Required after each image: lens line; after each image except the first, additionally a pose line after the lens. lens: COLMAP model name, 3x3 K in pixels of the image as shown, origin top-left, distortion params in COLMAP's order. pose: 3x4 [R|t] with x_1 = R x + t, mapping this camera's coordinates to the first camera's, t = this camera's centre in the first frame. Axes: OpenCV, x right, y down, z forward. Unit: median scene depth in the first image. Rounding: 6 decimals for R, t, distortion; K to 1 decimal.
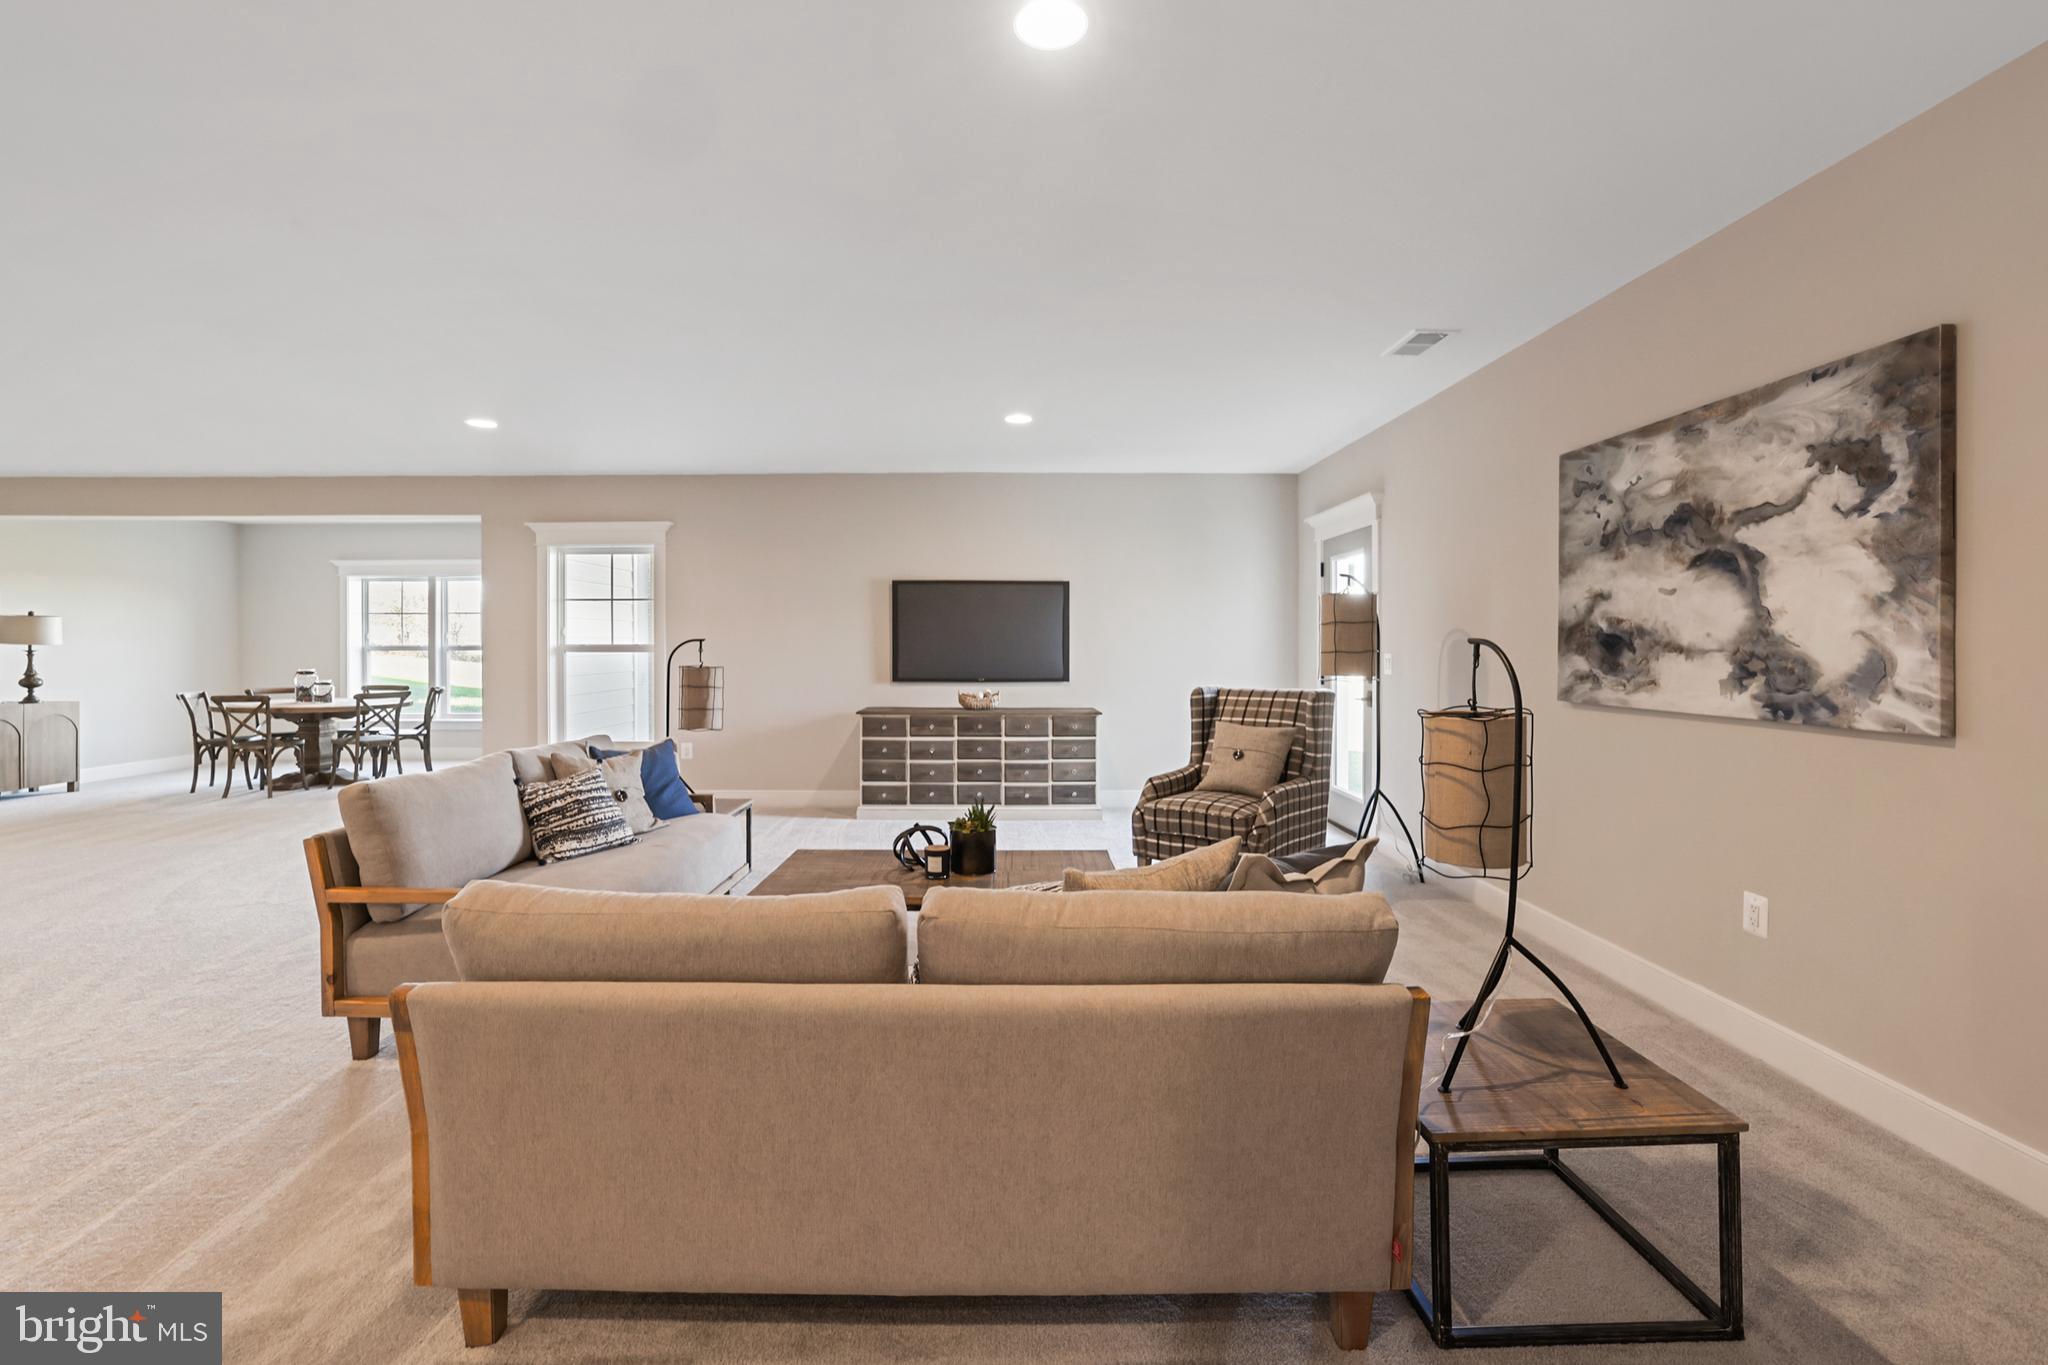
lens RADIAL K [[895.9, 0, 1024.7], [0, 895.9, 638.4], [0, 0, 1]] dist [-0.045397, 0.019039]
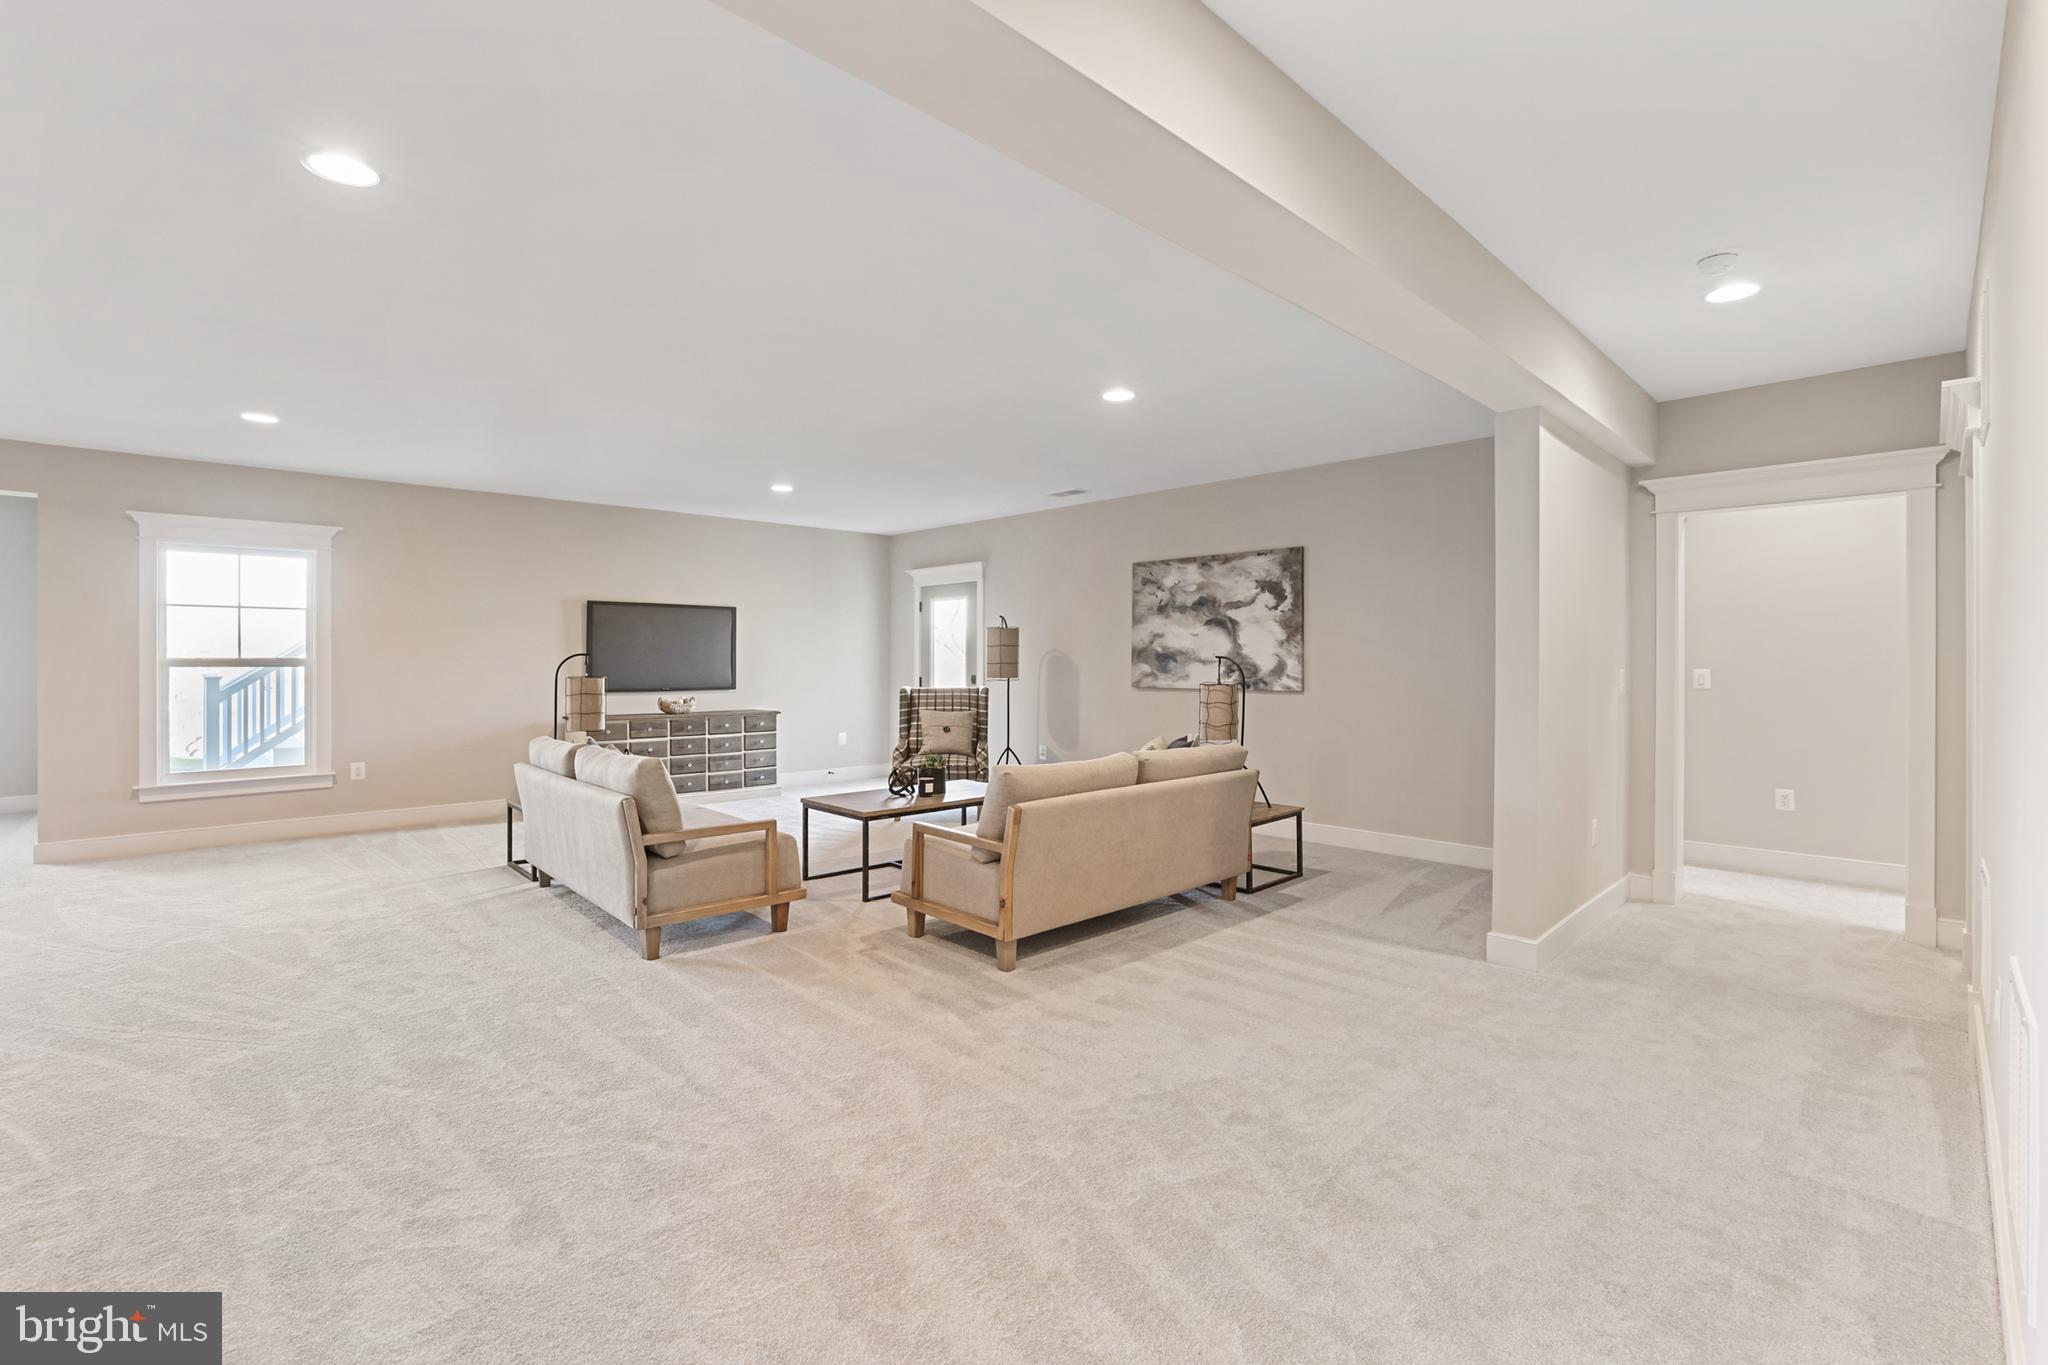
lens RADIAL K [[895.9, 0, 1024.7], [0, 895.9, 638.4], [0, 0, 1]] dist [-0.045397, 0.019039]
pose [[0.734113, 0.016162, 0.678835, -1.120209], [-0.004710, 0.999814, -0.018711, 0.000008], [-0.679011, 0.010539, 0.734053, -0.370621]]
